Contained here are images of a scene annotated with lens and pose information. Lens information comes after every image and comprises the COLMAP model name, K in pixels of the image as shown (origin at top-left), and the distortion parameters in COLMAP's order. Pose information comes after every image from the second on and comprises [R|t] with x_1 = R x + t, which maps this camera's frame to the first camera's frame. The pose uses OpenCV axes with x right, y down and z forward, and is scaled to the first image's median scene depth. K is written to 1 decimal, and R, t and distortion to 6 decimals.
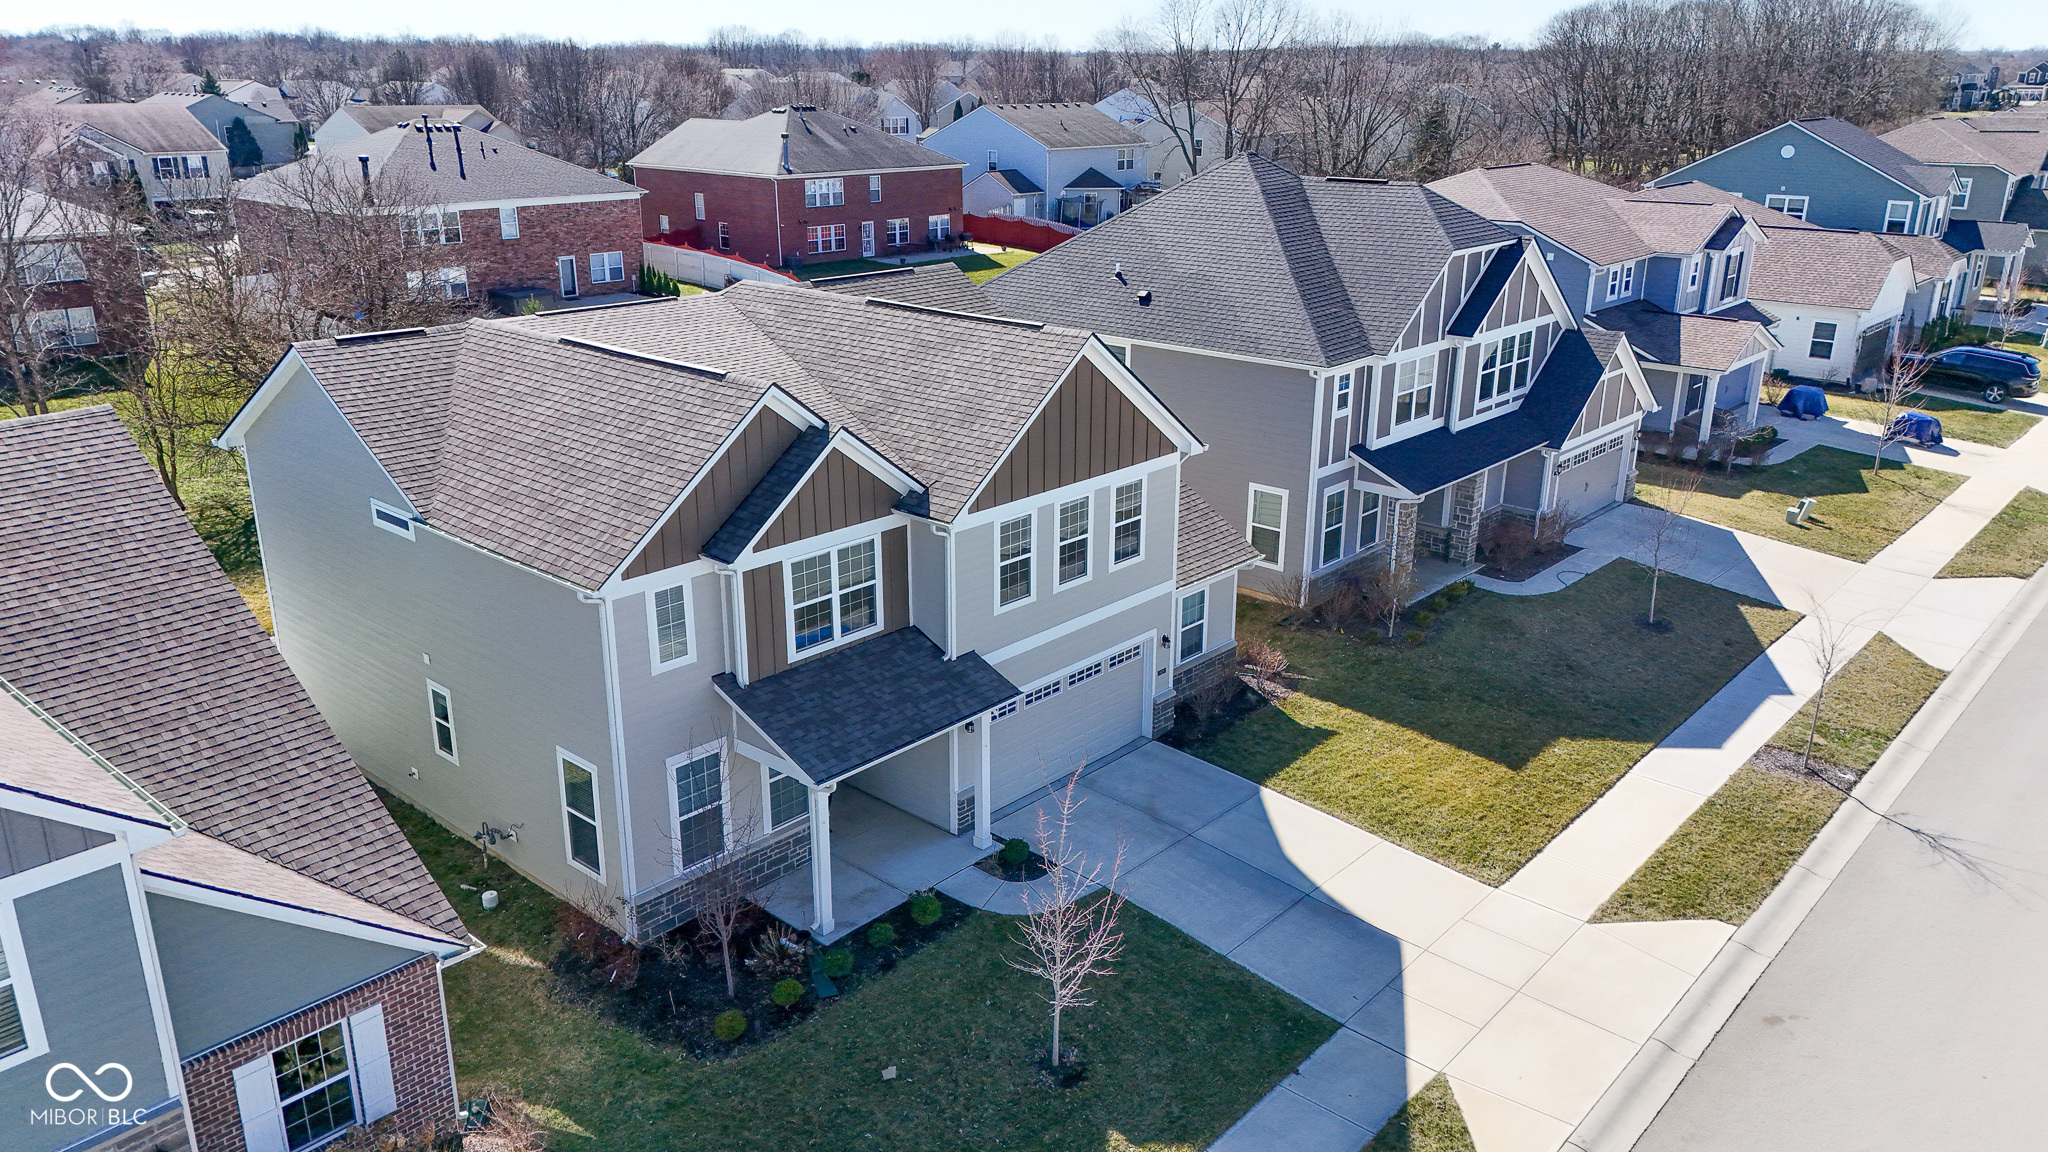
lens RADIAL K [[1501.7, 0, 1032.0], [0, 1501.7, 568.0], [0, 0, 1]] dist [0.065513, -0.042294]
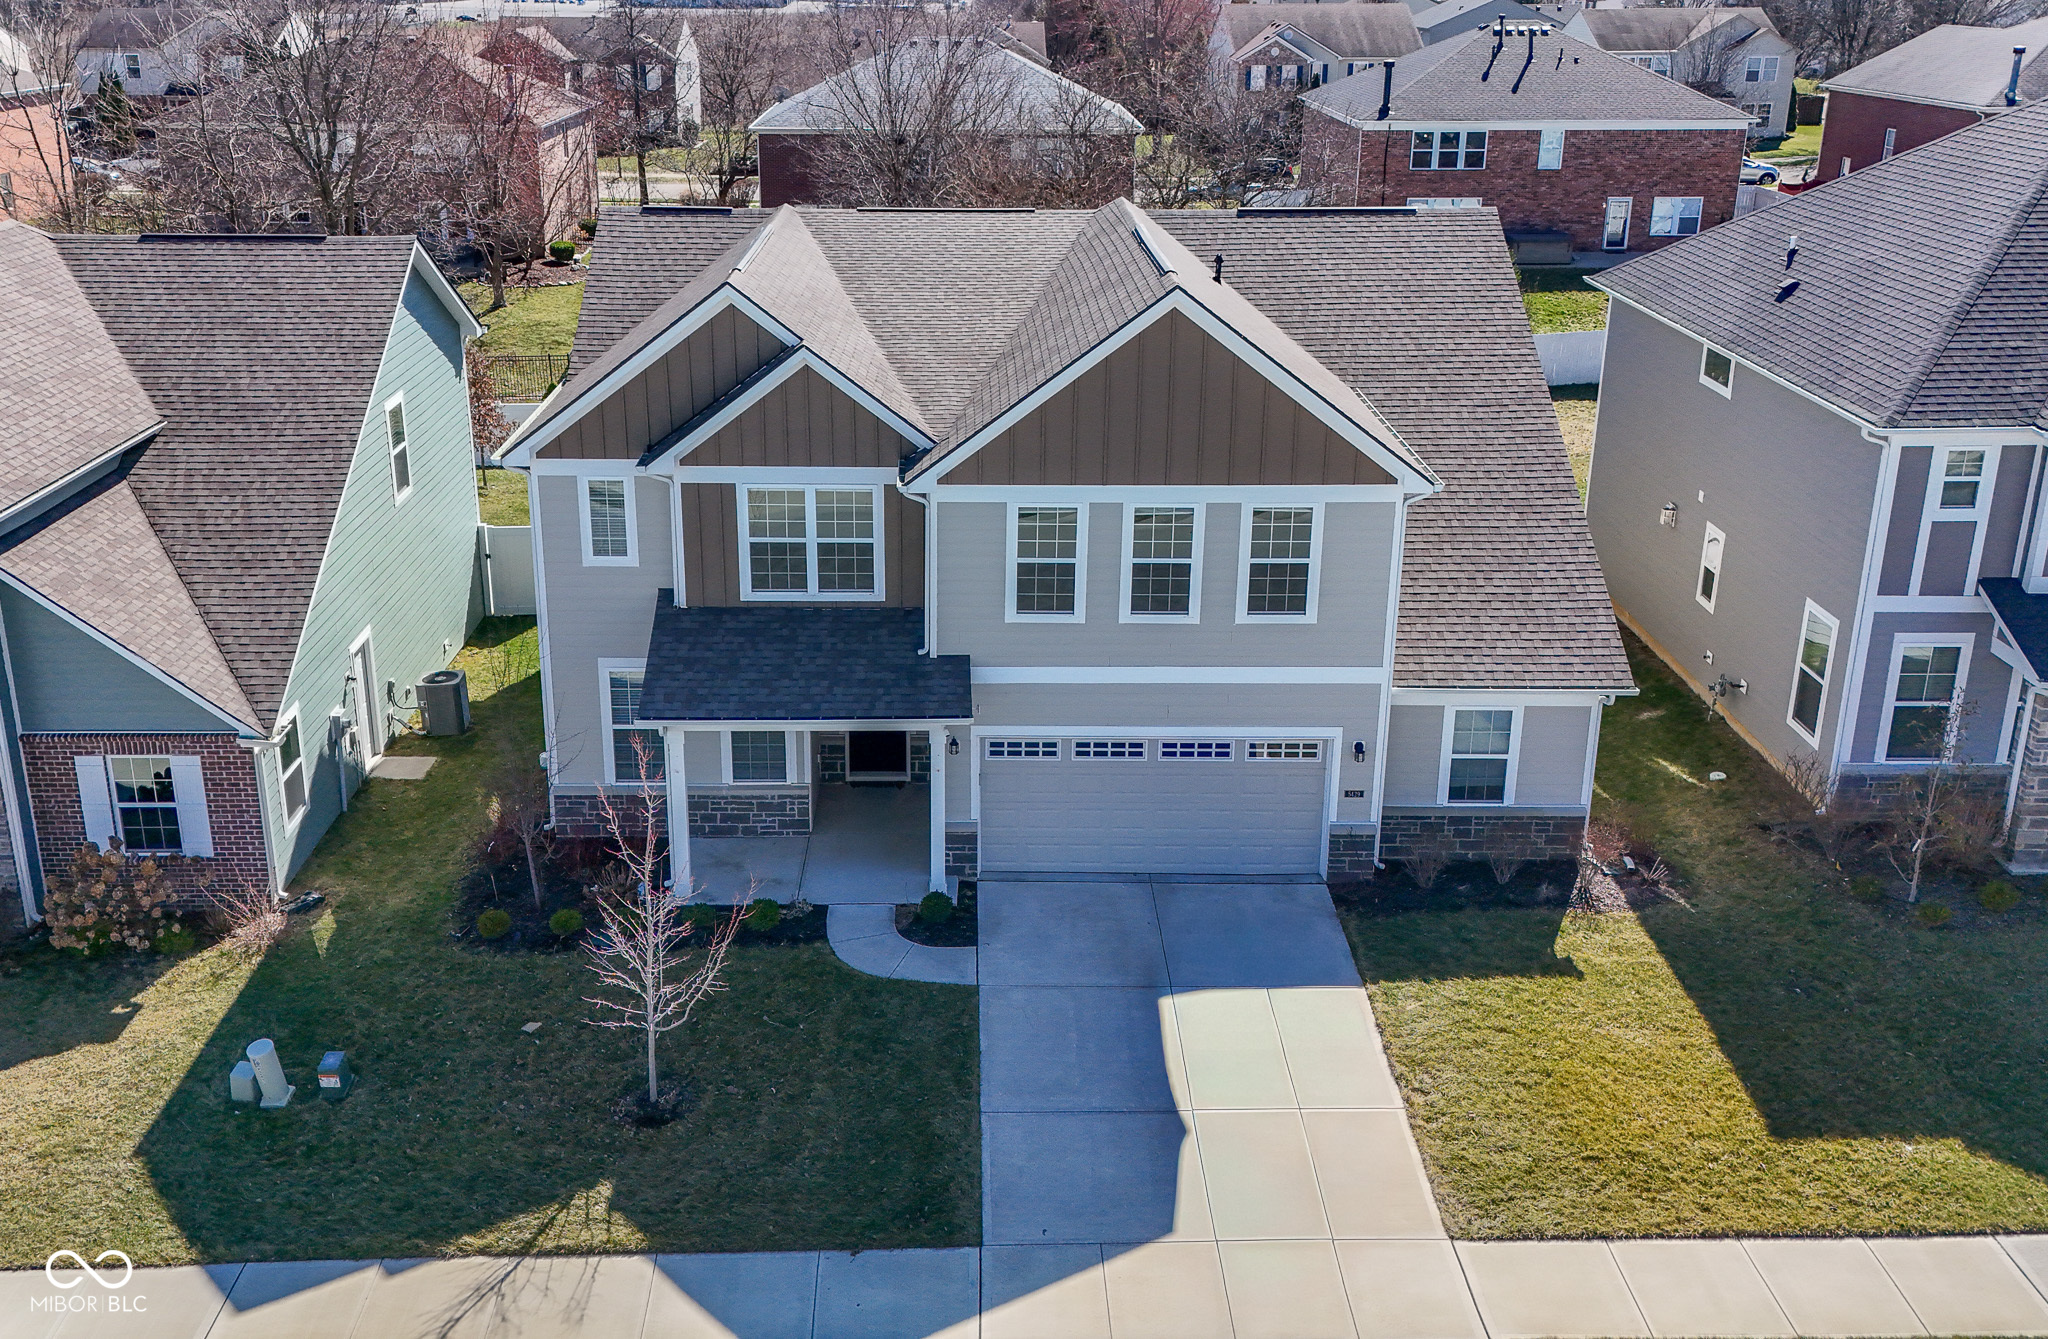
lens RADIAL K [[1914.6, 0, 1024.0], [0, 1914.6, 669.5], [0, 0, 1]] dist [0.046087, -0.001264]
pose [[0.667330, 0.257093, -0.698980, 0.650037], [-0.236355, 0.963120, 0.128594, -0.071541], [0.706262, 0.079393, 0.703484, 0.276936]]
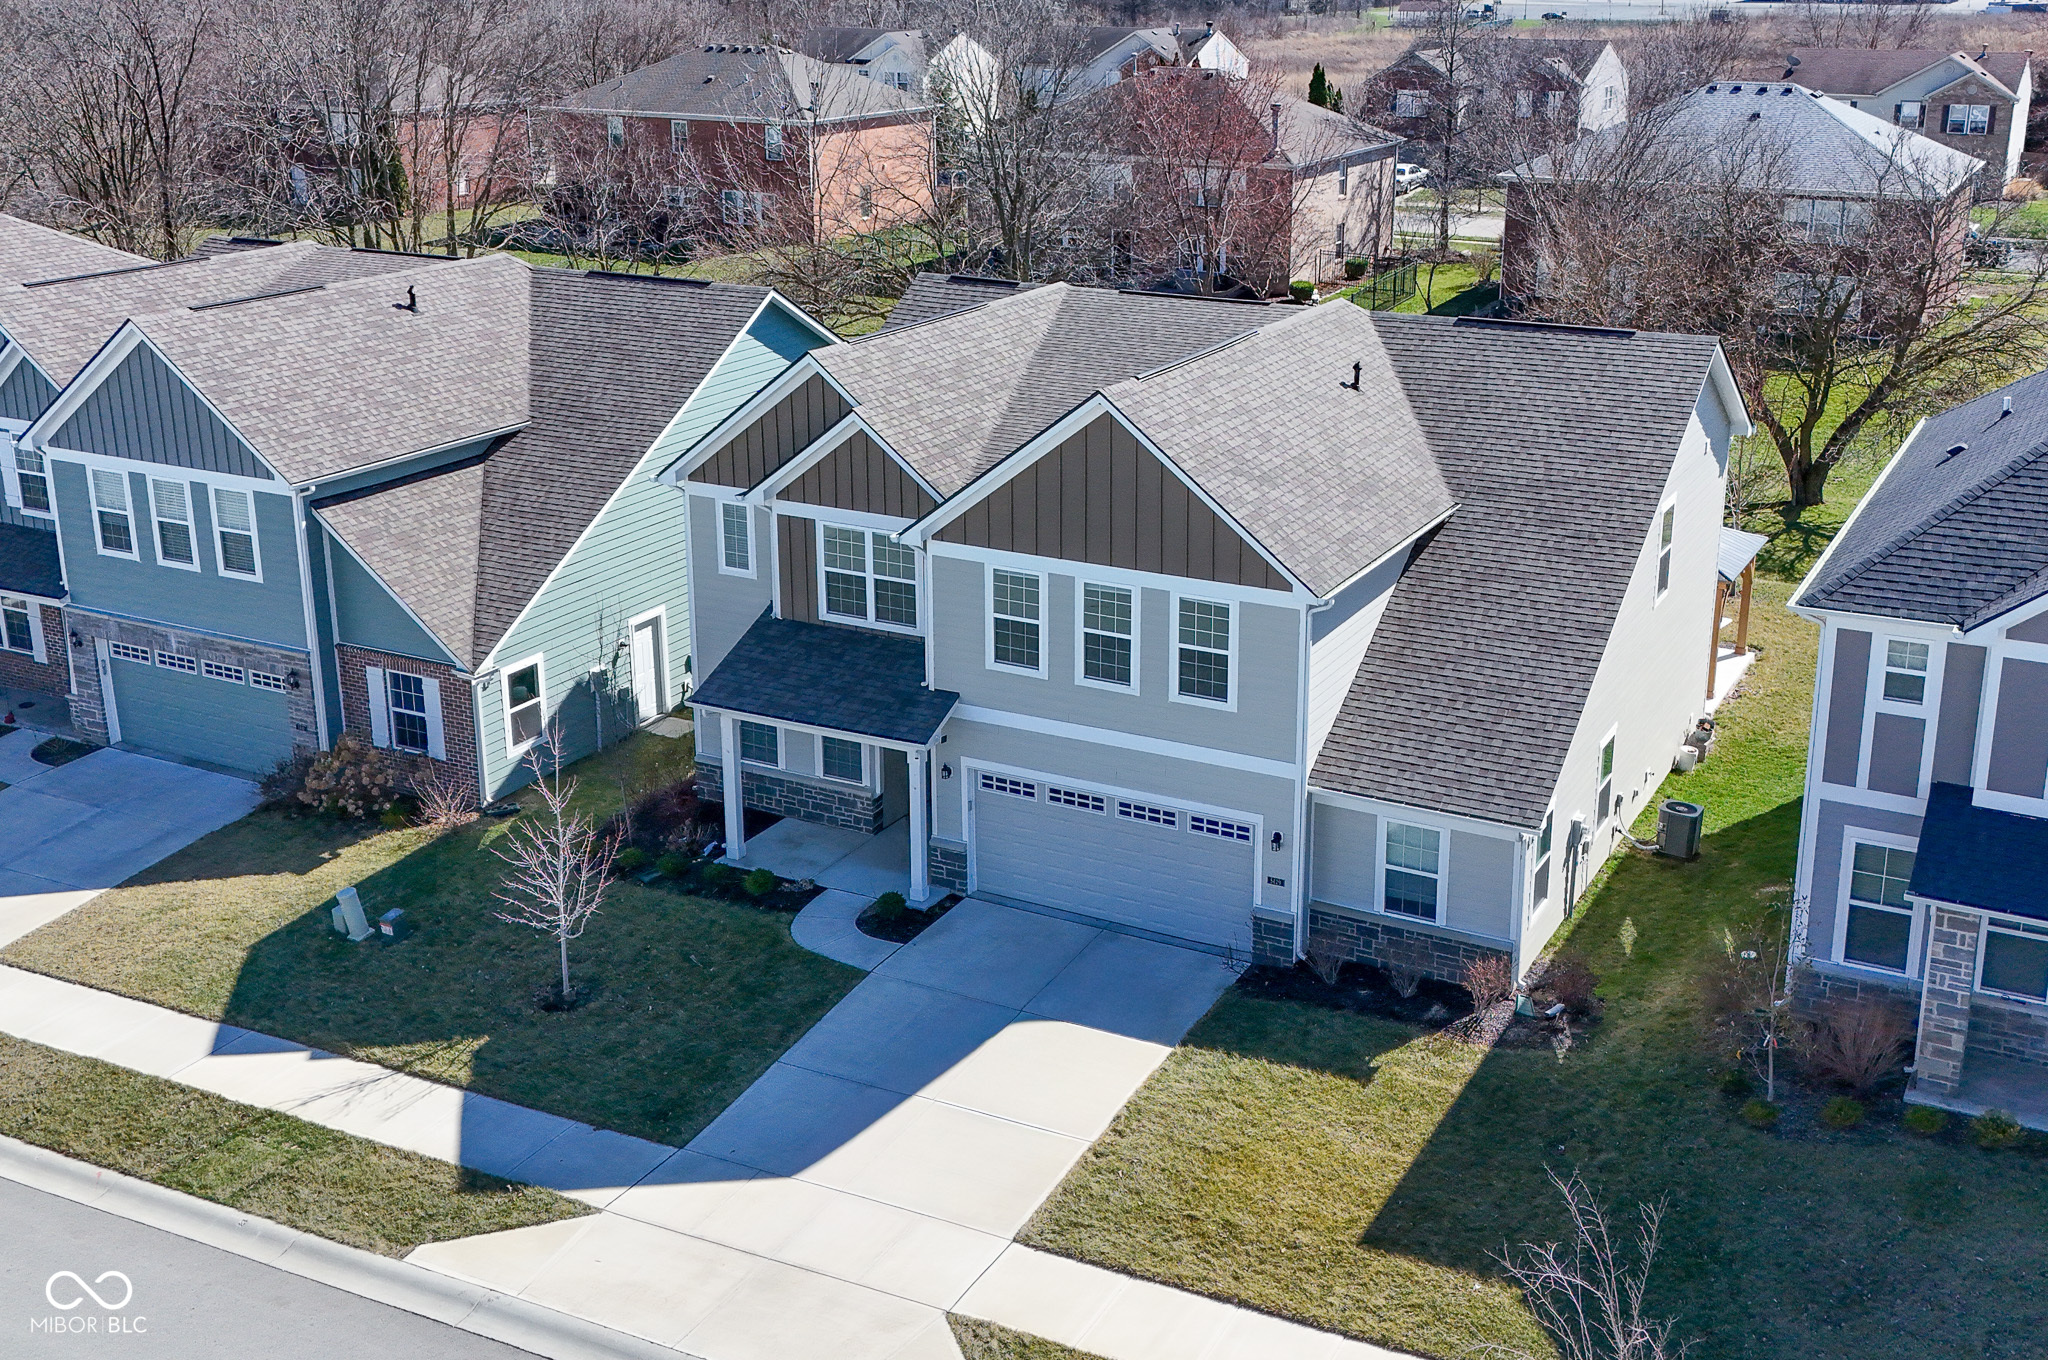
lens RADIAL K [[2176.8, 0, 1104.4], [0, 2176.8, 676.5], [0, 0, 1]] dist [0.060741, -0.014683]
pose [[0.253245, 0.307878, -0.917103, 1.111163], [-0.313047, 0.923080, 0.223441, -0.259133], [0.915352, 0.230511, 0.330145, 0.595135]]
